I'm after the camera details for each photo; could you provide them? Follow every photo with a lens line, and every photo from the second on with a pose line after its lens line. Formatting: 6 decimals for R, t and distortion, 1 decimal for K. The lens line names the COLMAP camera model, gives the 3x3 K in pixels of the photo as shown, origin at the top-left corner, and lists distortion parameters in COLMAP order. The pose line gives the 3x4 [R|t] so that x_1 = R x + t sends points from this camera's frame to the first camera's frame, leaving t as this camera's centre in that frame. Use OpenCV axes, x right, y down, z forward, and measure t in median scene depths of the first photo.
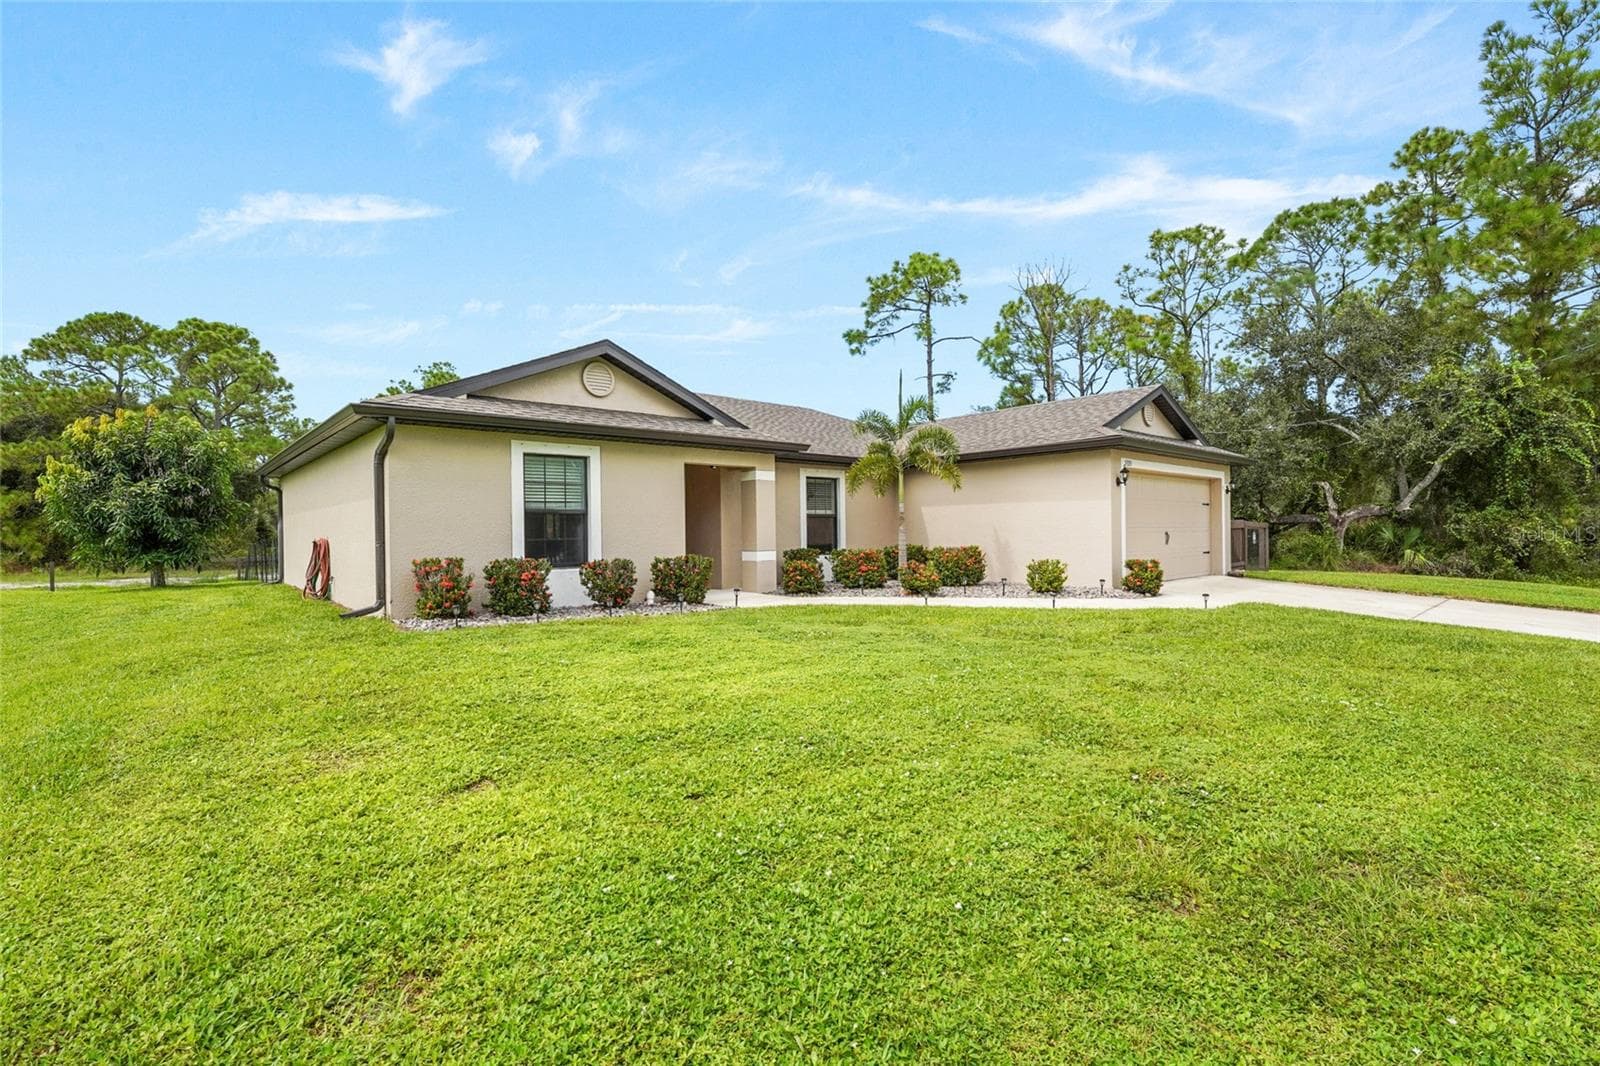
lens RADIAL K [[717.7, 0, 802.7], [0, 717.7, 531.8], [0, 0, 1]] dist [-0.001080, 0.000077]
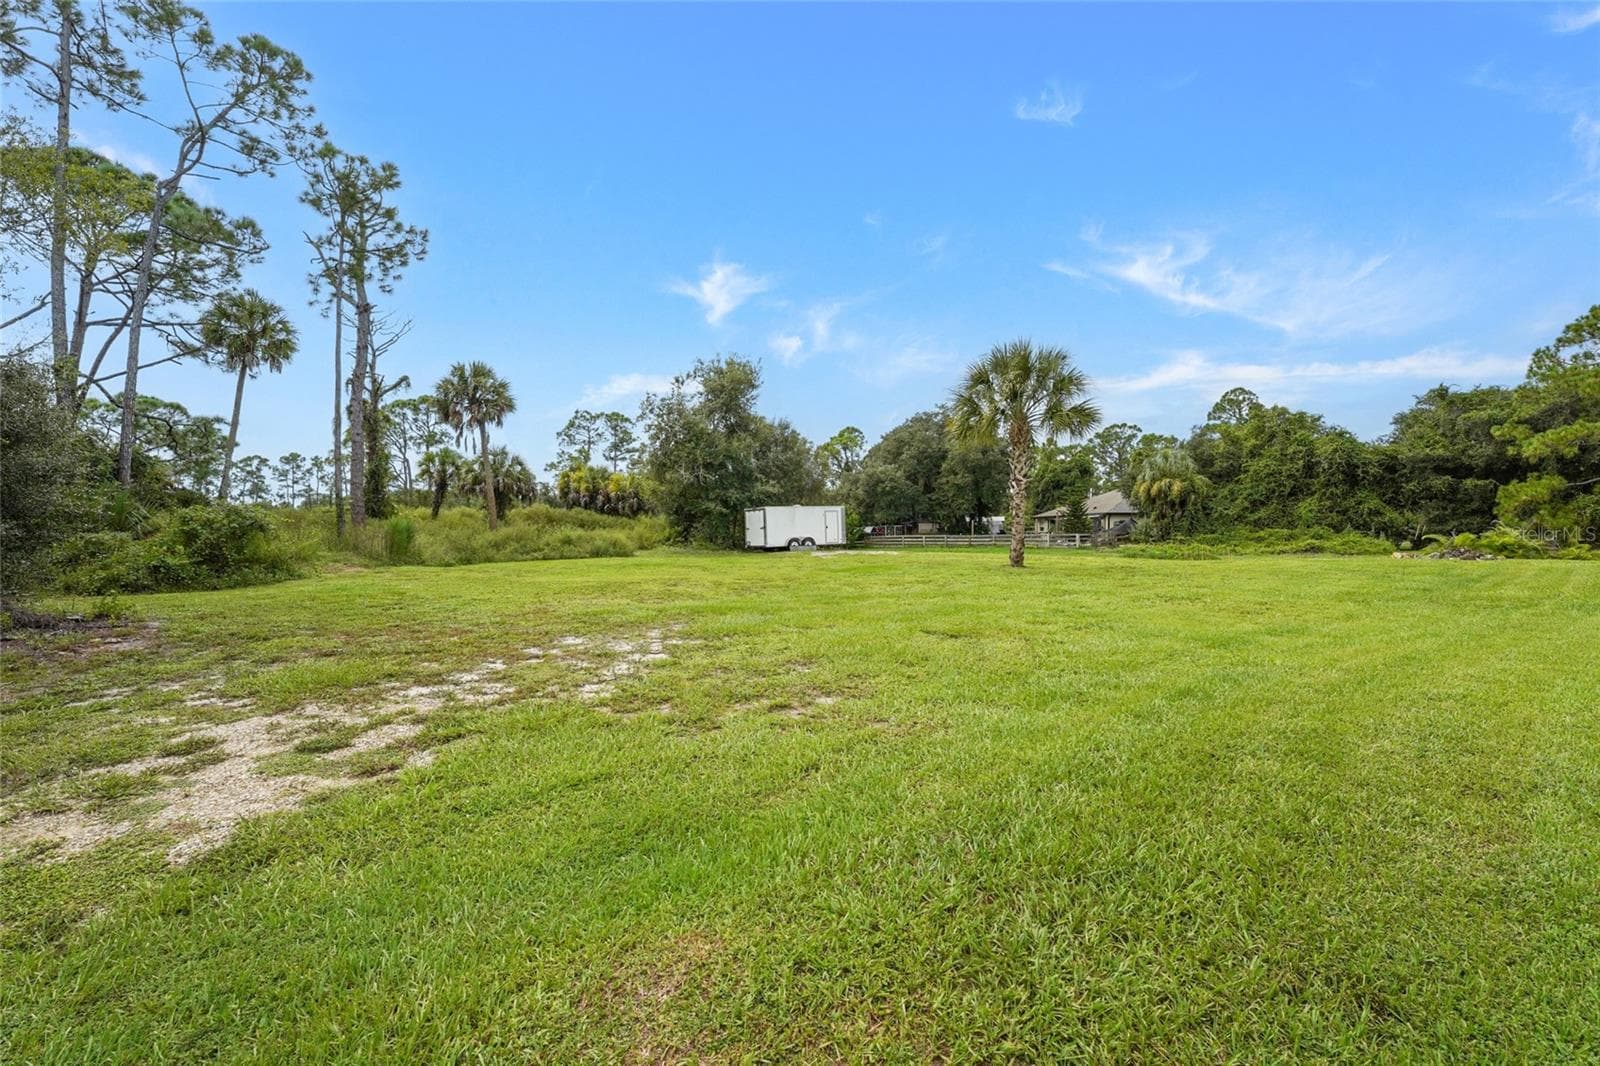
lens RADIAL K [[705.3, 0, 800.0], [0, 705.3, 533.0], [0, 0, 1]] dist [-0.001909, -0.000287]
pose [[-0.001575, 0.014728, -0.999890, -0.156664], [-0.000302, 0.999891, 0.014728, 0.022710], [0.999999, 0.000325, -0.001570, -0.184226]]
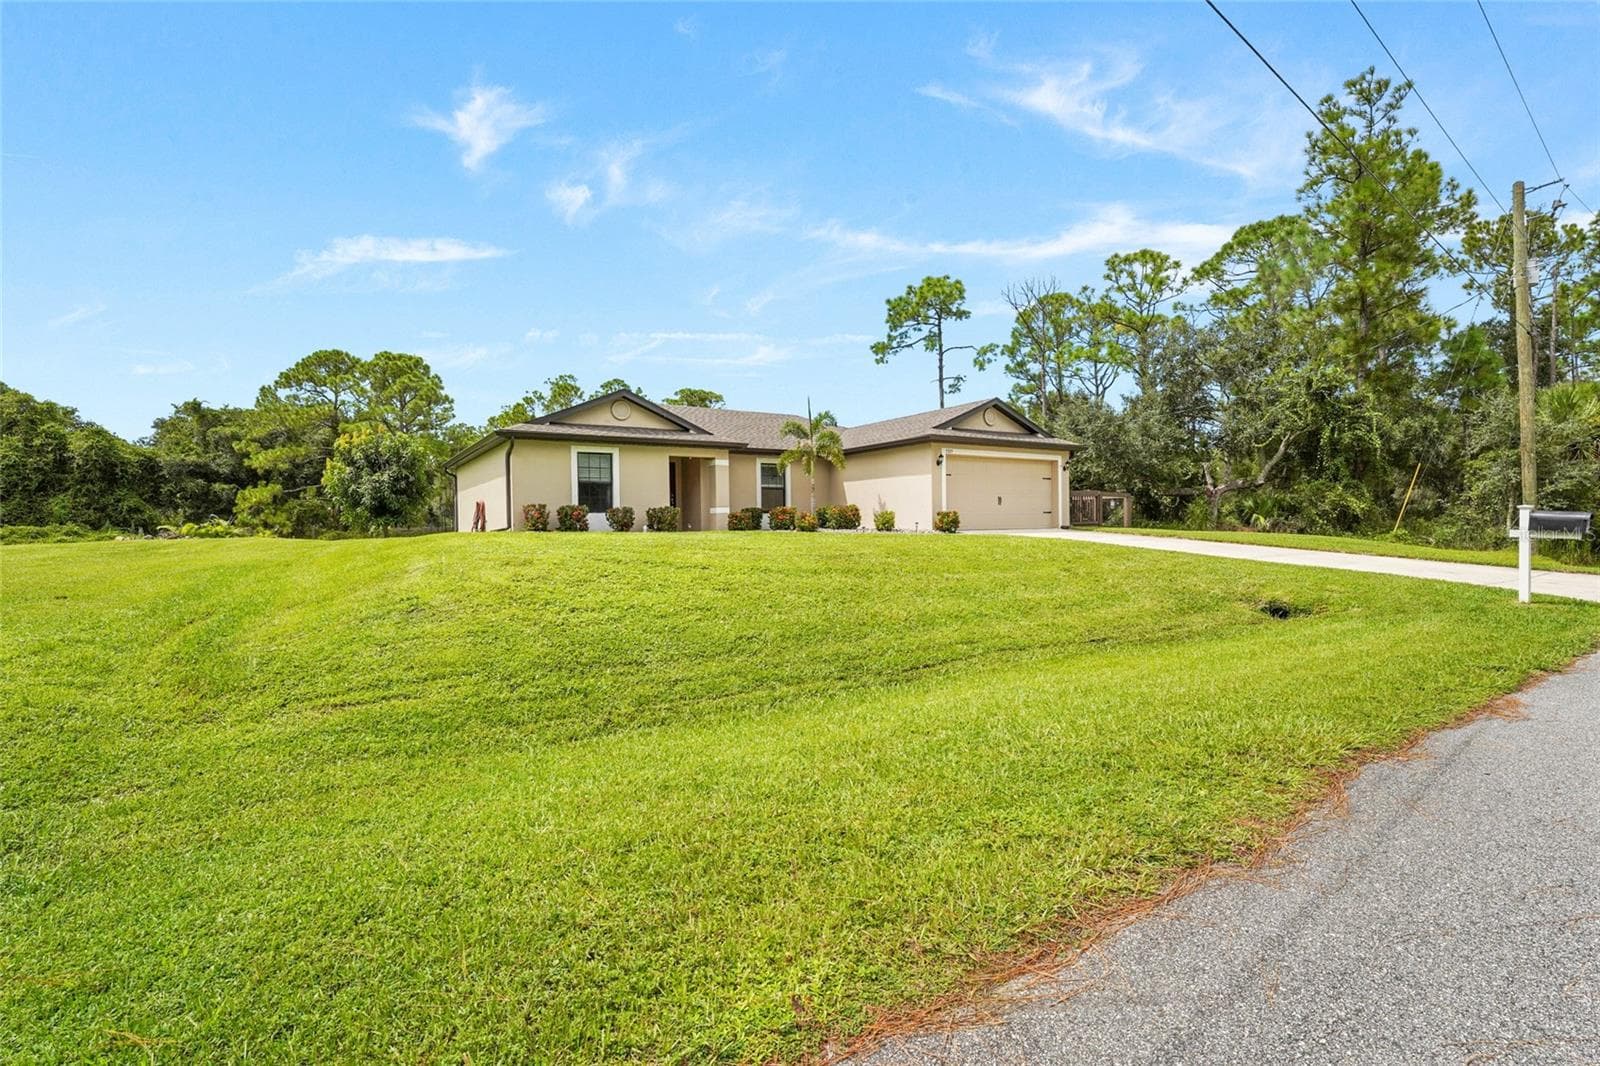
lens RADIAL K [[717.7, 0, 802.7], [0, 717.7, 531.8], [0, 0, 1]] dist [-0.001080, 0.000077]
pose [[0.987373, -0.000111, -0.158411, 0.267111], [0.001933, 0.999934, 0.011347, 0.043610], [0.158399, -0.011510, 0.987308, -0.421878]]
